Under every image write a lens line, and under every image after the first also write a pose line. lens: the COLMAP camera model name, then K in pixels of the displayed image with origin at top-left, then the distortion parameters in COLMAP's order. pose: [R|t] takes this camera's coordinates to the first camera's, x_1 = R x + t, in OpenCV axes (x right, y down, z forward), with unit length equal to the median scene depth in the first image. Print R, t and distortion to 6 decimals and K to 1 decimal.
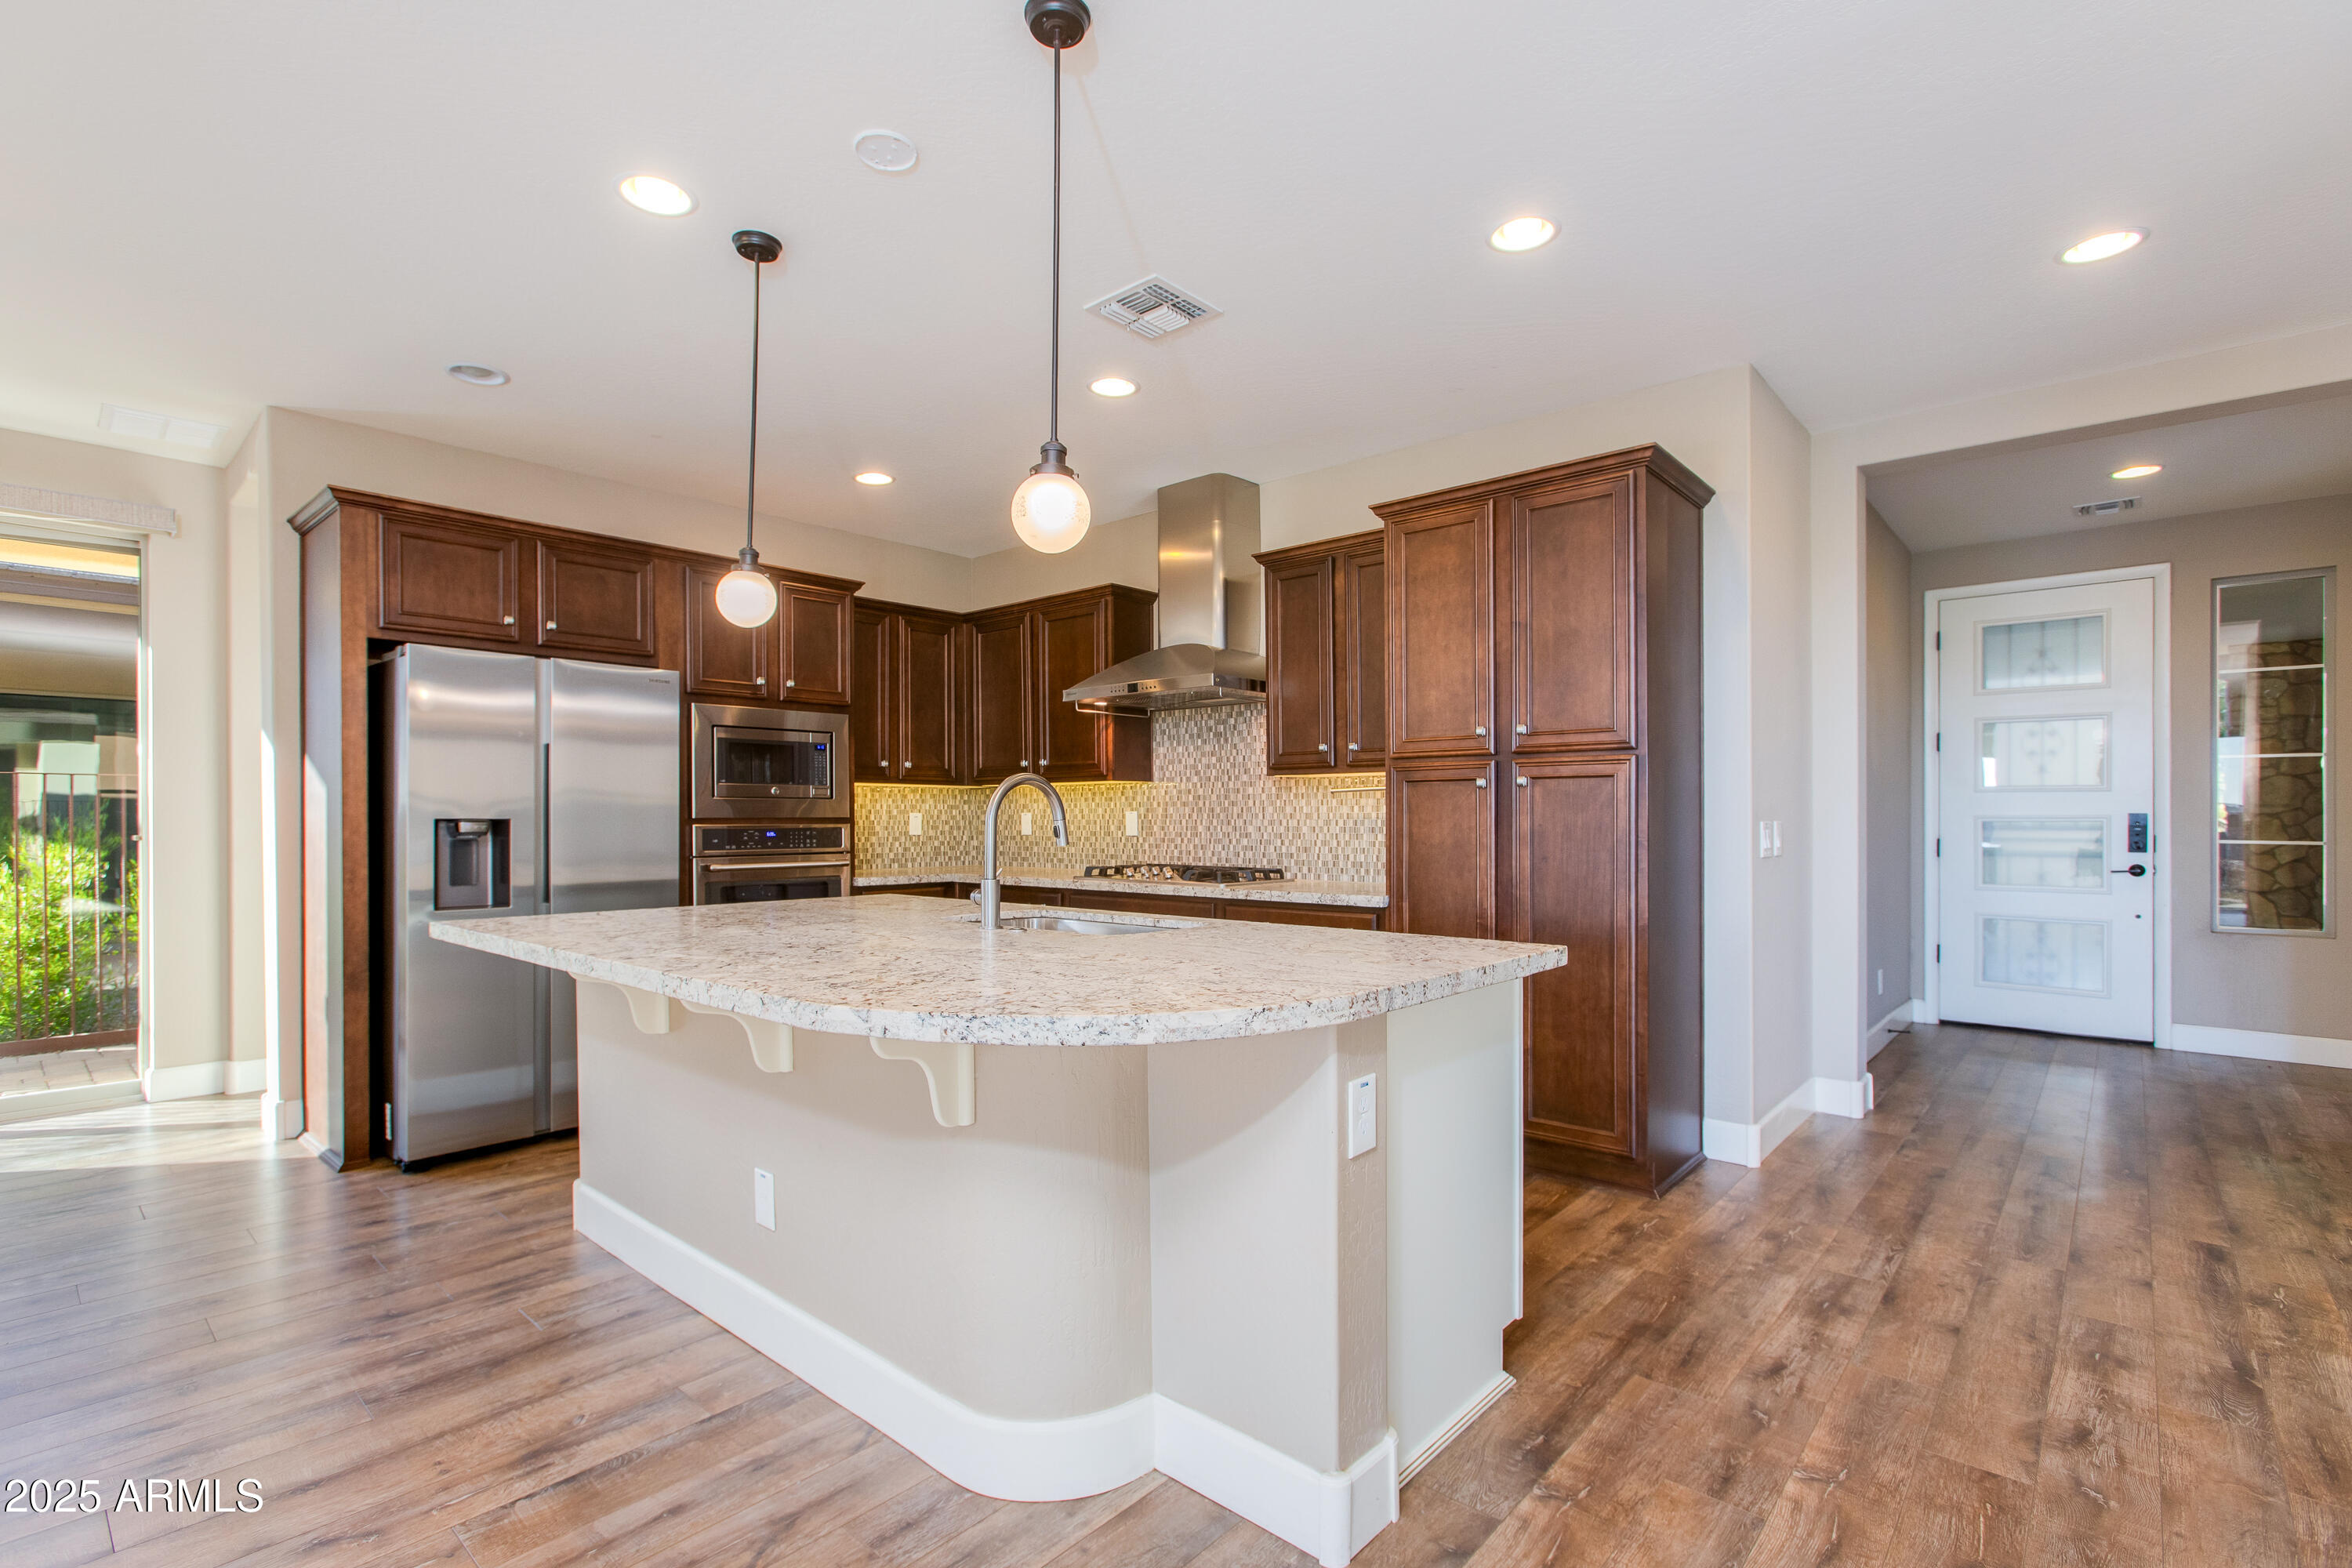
lens RADIAL K [[1068.4, 0, 1190.3], [0, 1068.4, 829.7], [0, 0, 1]] dist [-0.008006, 0.006893]
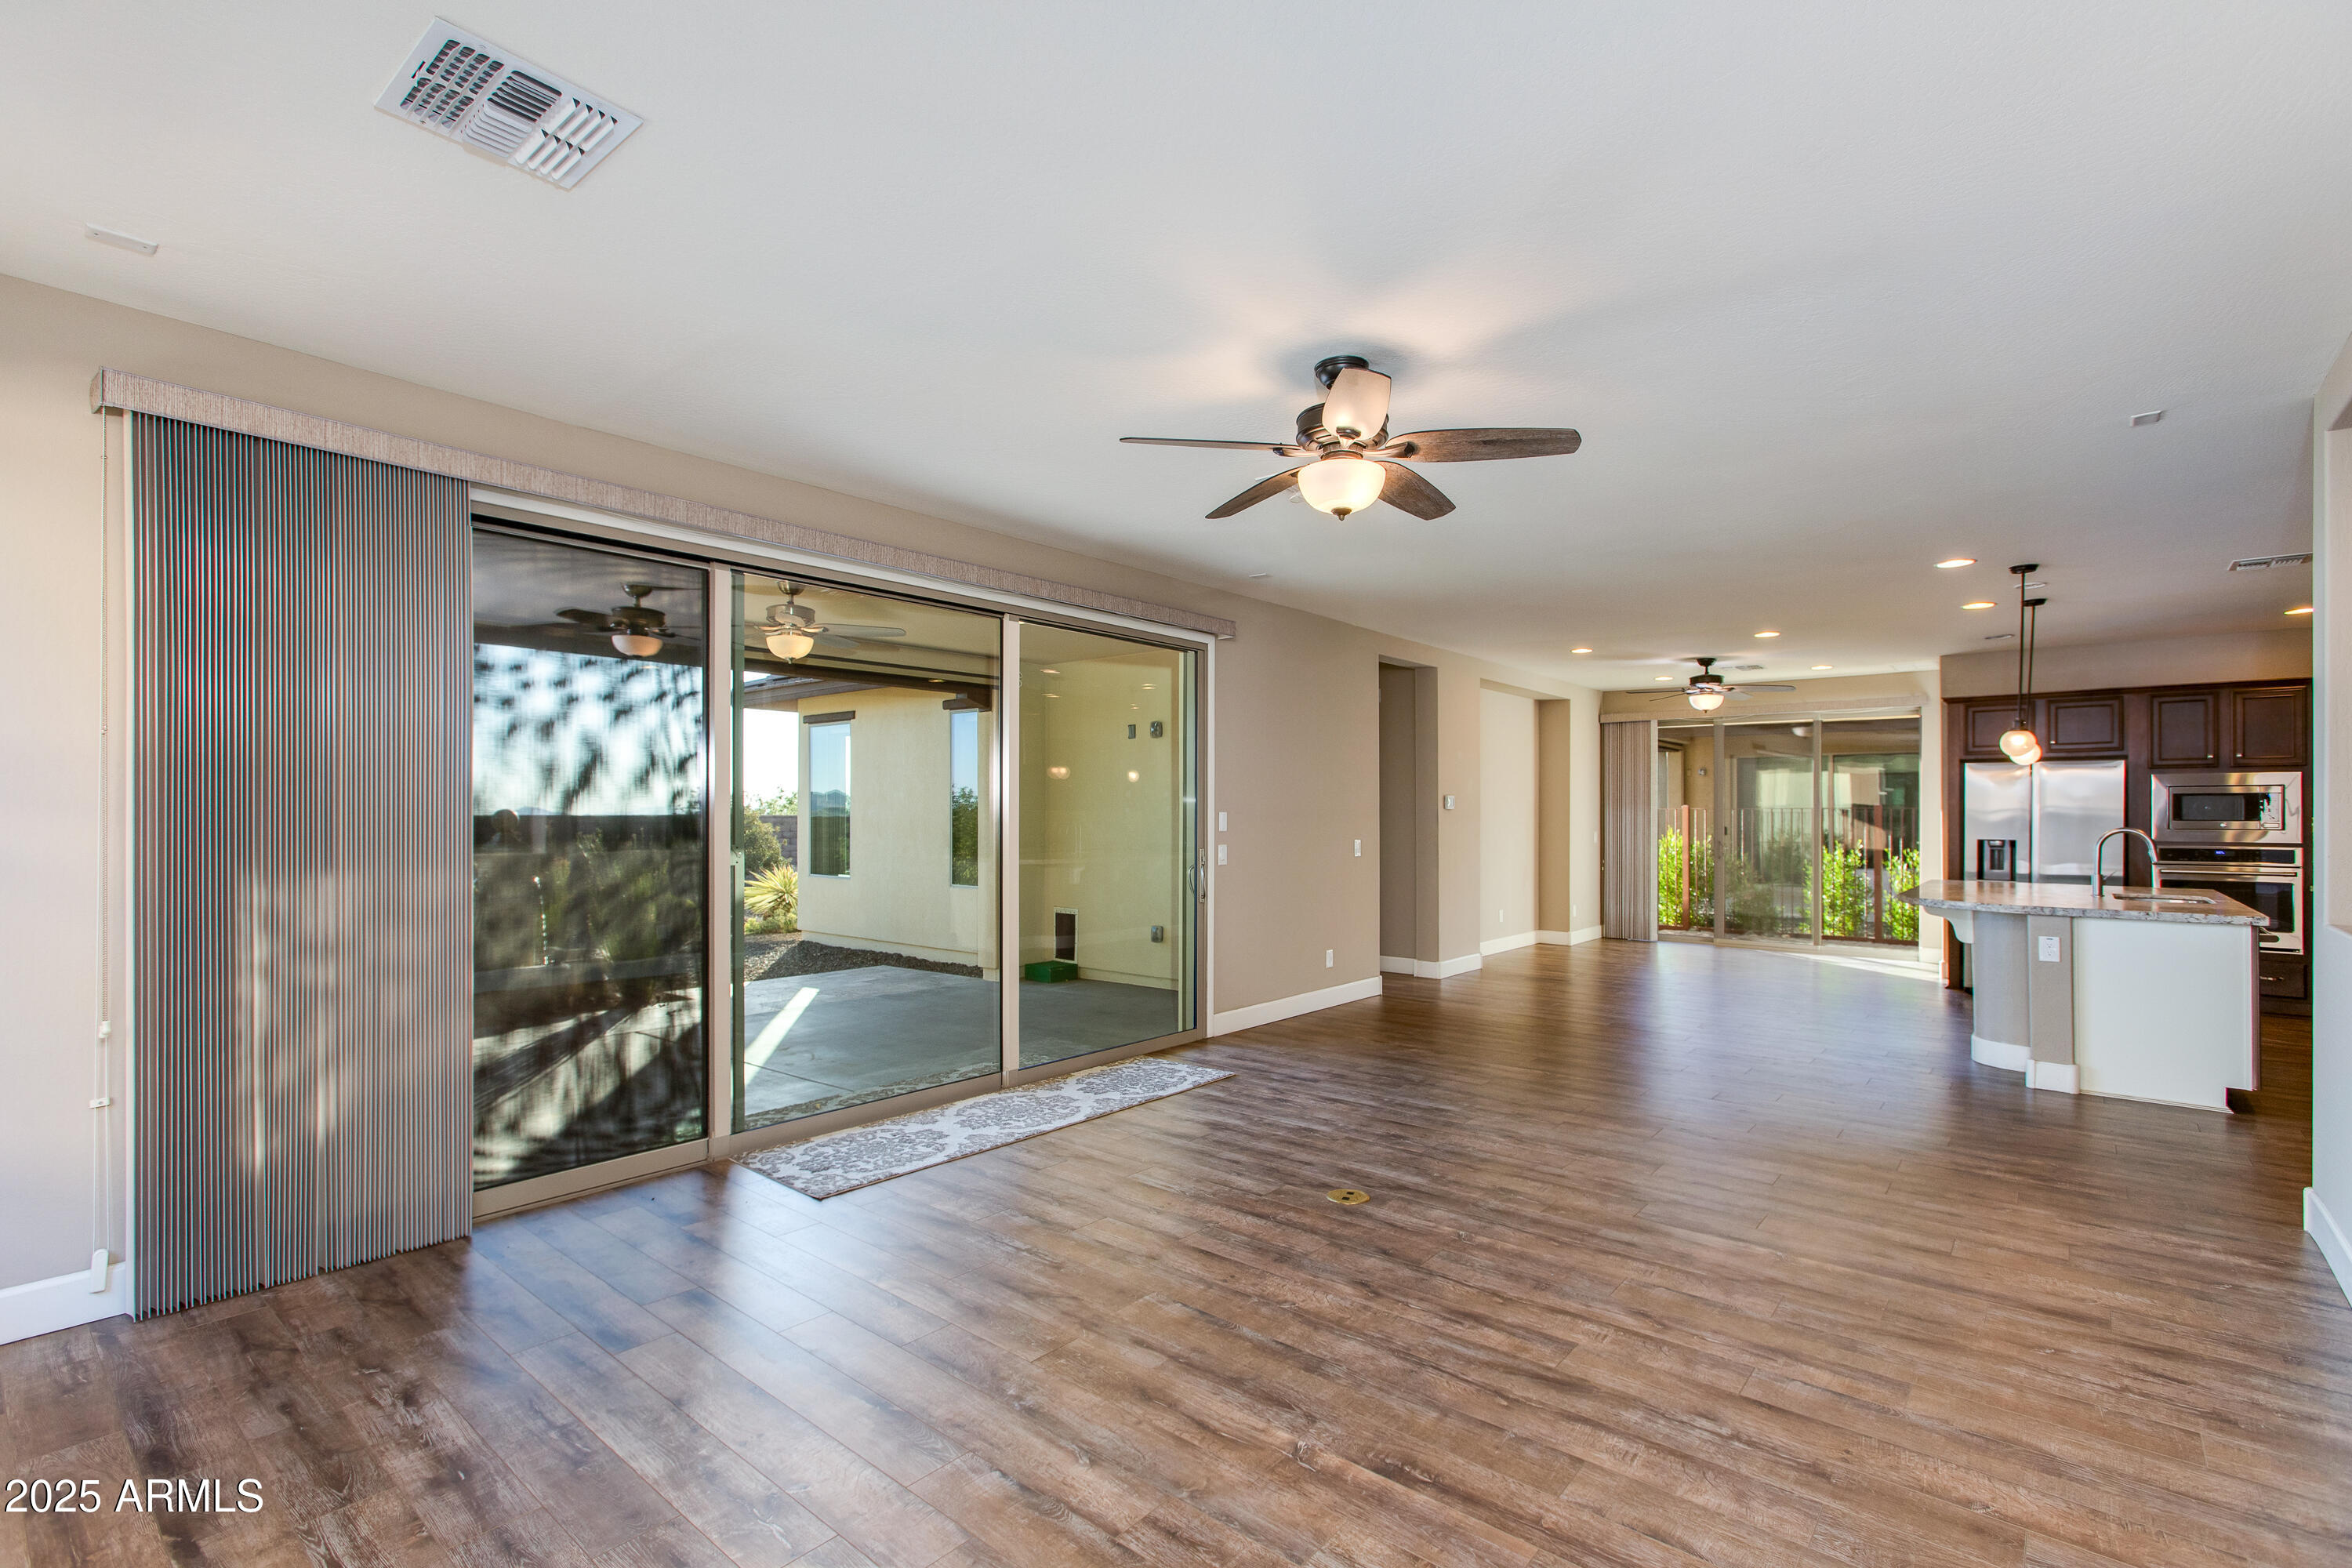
lens RADIAL K [[1068.4, 0, 1152.0], [0, 1068.4, 815.6], [0, 0, 1]] dist [-0.008006, 0.006893]
pose [[0.003086, 0.000150, -0.999995, 1.357389], [-0.013790, 0.999905, 0.000107, -0.030724], [0.999900, 0.013790, 0.003088, -0.667015]]
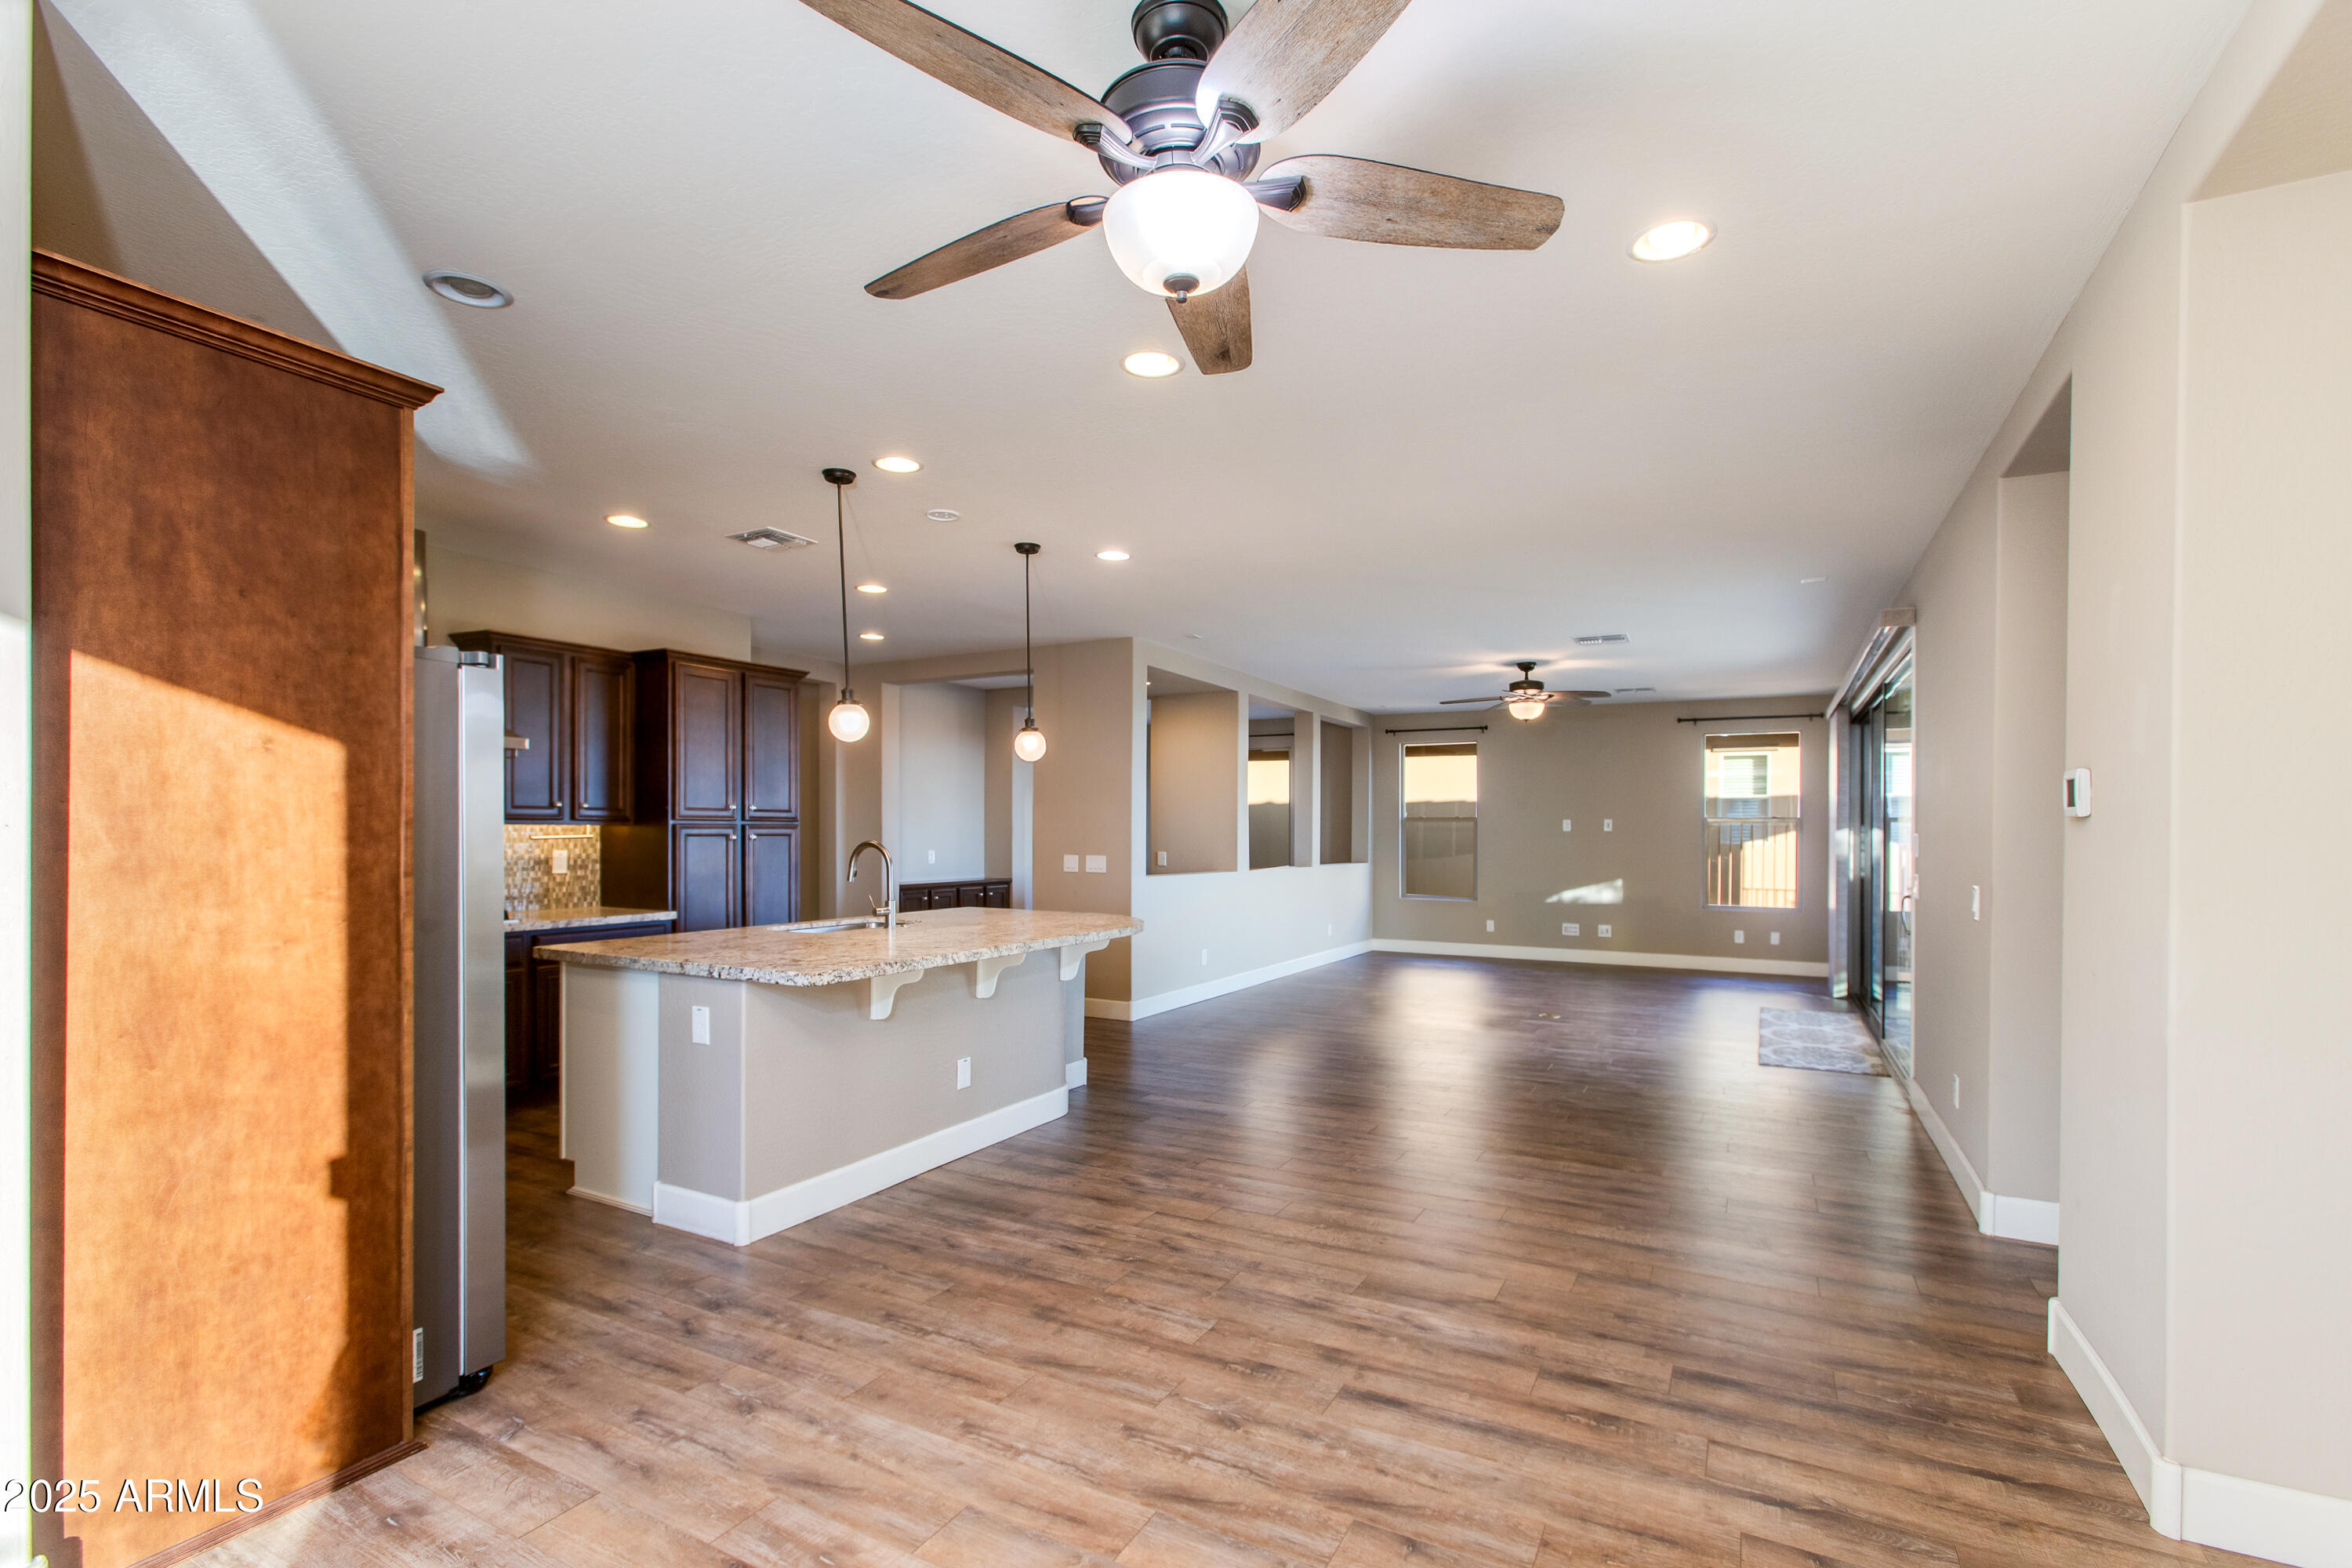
lens RADIAL K [[1068.4, 0, 1140.6], [0, 1068.4, 824.8], [0, 0, 1]] dist [-0.008006, 0.006893]
pose [[-0.188023, 0.004107, 0.982156, -1.360027], [0.004900, 0.999983, -0.003243, -0.050188], [-0.982152, 0.004202, -0.188040, 0.616456]]
